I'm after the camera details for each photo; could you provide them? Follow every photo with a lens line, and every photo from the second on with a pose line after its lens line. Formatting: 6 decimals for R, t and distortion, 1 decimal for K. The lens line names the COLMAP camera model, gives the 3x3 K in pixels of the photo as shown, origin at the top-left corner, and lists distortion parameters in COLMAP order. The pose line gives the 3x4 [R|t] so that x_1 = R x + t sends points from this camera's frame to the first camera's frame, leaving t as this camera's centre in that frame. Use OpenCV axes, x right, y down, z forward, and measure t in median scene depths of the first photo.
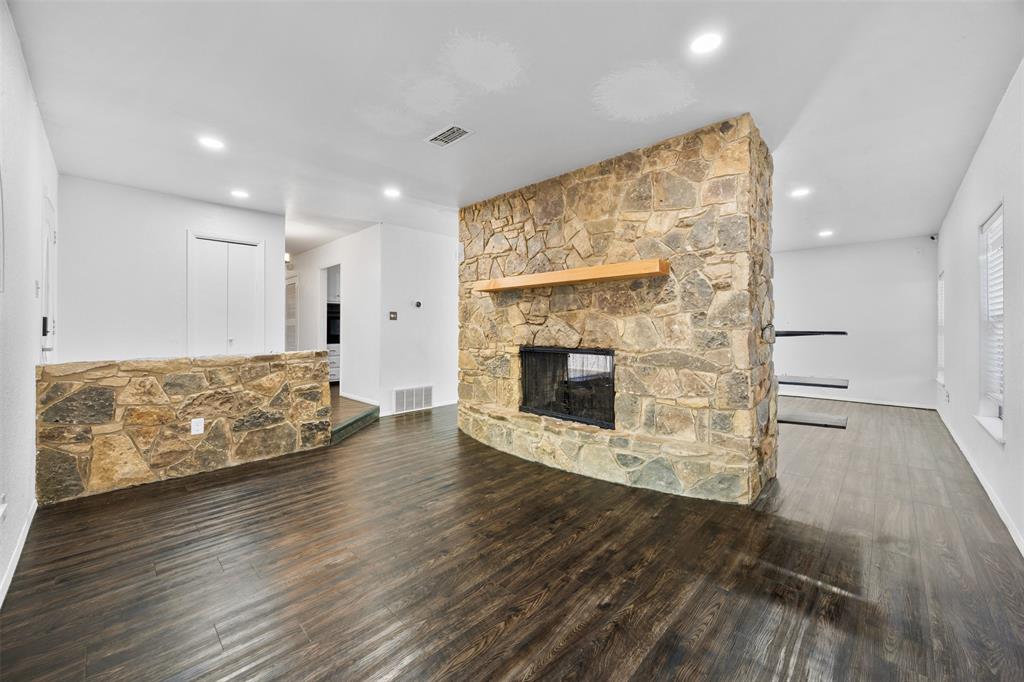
lens RADIAL K [[393.3, 0, 513.4], [0, 393.3, 331.5], [0, 0, 1]] dist [-0.001608, -0.000309]
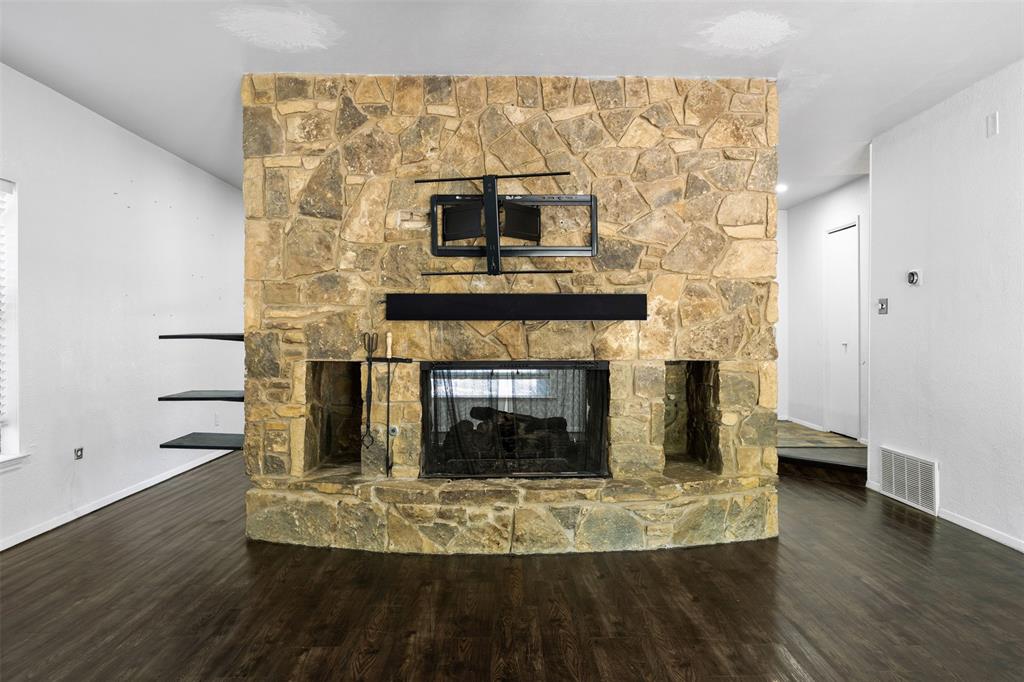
lens RADIAL K [[691.8, 0, 520.3], [0, 691.8, 336.4], [0, 0, 1]] dist [-0.001013, -0.002941]
pose [[-0.711857, 0.003884, -0.702313, 0.651118], [-0.003111, 0.999957, 0.008684, -0.001351], [0.702317, 0.008367, -0.711815, 1.272026]]
